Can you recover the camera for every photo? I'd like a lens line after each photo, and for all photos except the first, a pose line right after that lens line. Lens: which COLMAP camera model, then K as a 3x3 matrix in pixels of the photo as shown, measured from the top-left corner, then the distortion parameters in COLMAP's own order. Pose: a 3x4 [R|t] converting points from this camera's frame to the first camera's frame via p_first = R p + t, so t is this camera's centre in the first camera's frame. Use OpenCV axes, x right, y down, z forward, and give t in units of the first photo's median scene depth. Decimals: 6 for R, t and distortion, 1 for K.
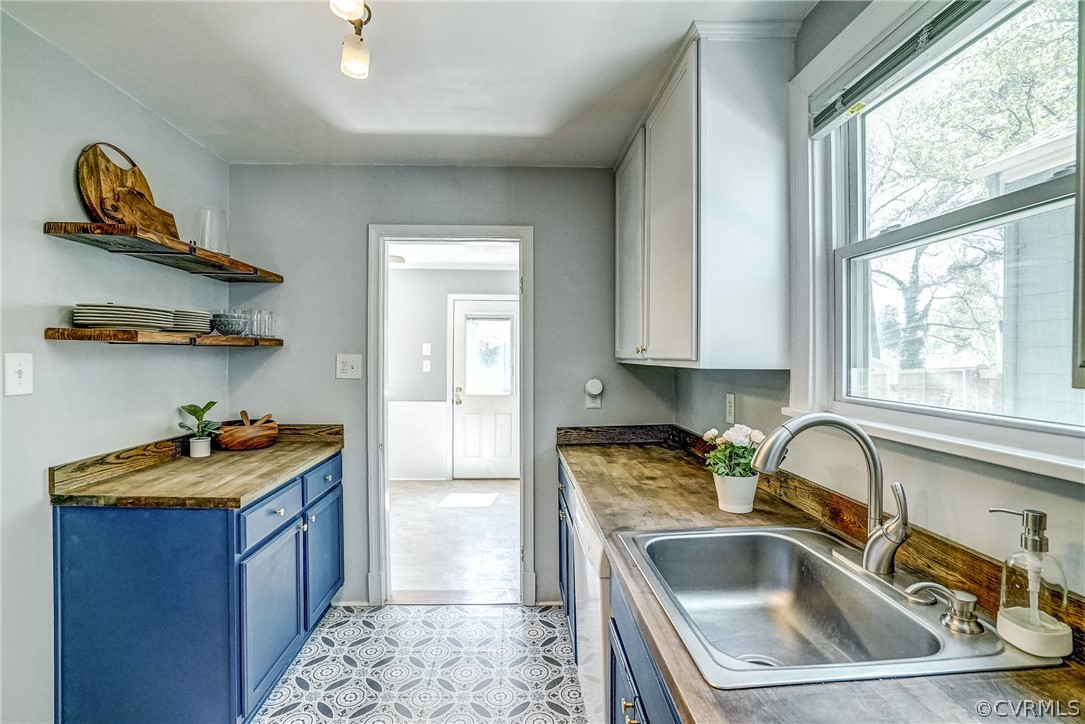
lens RADIAL K [[509.7, 0, 539.1], [0, 509.7, 356.9], [0, 0, 1]] dist [-0.040382, 0.025739]
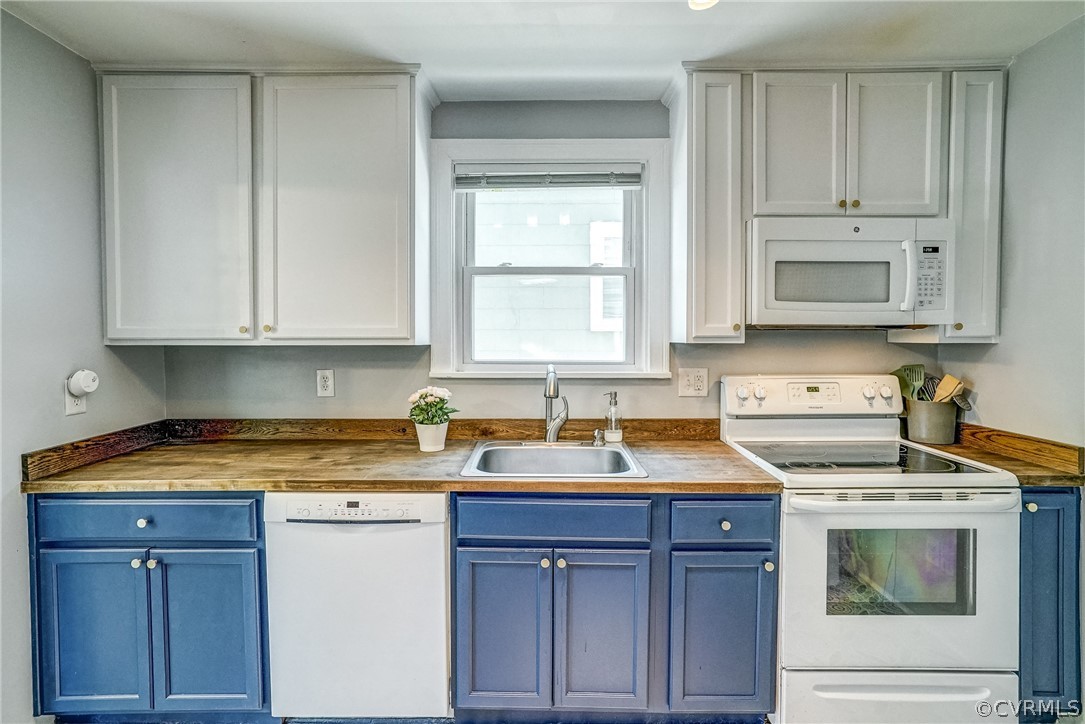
lens RADIAL K [[518.5, 0, 553.9], [0, 518.5, 354.1], [0, 0, 1]] dist [-0.001030, 0.000849]
pose [[0.055701, -0.031479, 0.997951, -0.880293], [0.002852, 0.999504, 0.031369, 0.004509], [-0.998443, 0.001099, 0.055763, 0.549107]]
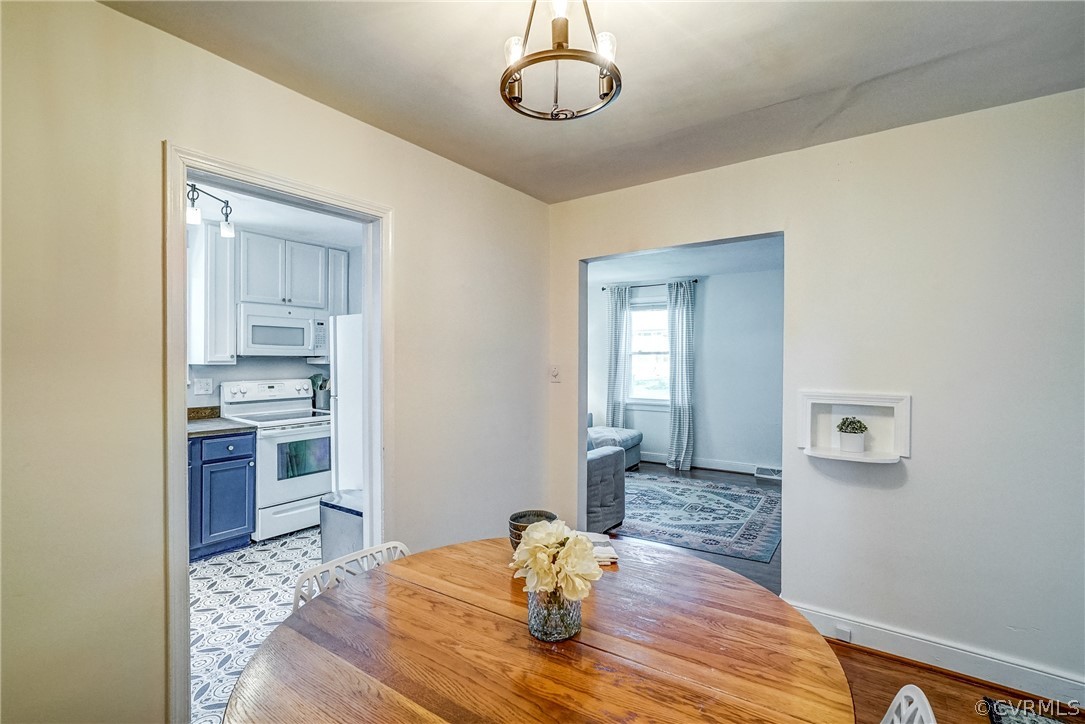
lens RADIAL K [[509.7, 0, 539.1], [0, 509.7, 356.9], [0, 0, 1]] dist [-0.040382, 0.025739]
pose [[-0.774904, 0.002944, 0.632073, -2.241742], [0.000415, 0.999991, -0.004149, -0.005966], [-0.632079, -0.002952, -0.774898, 1.106271]]
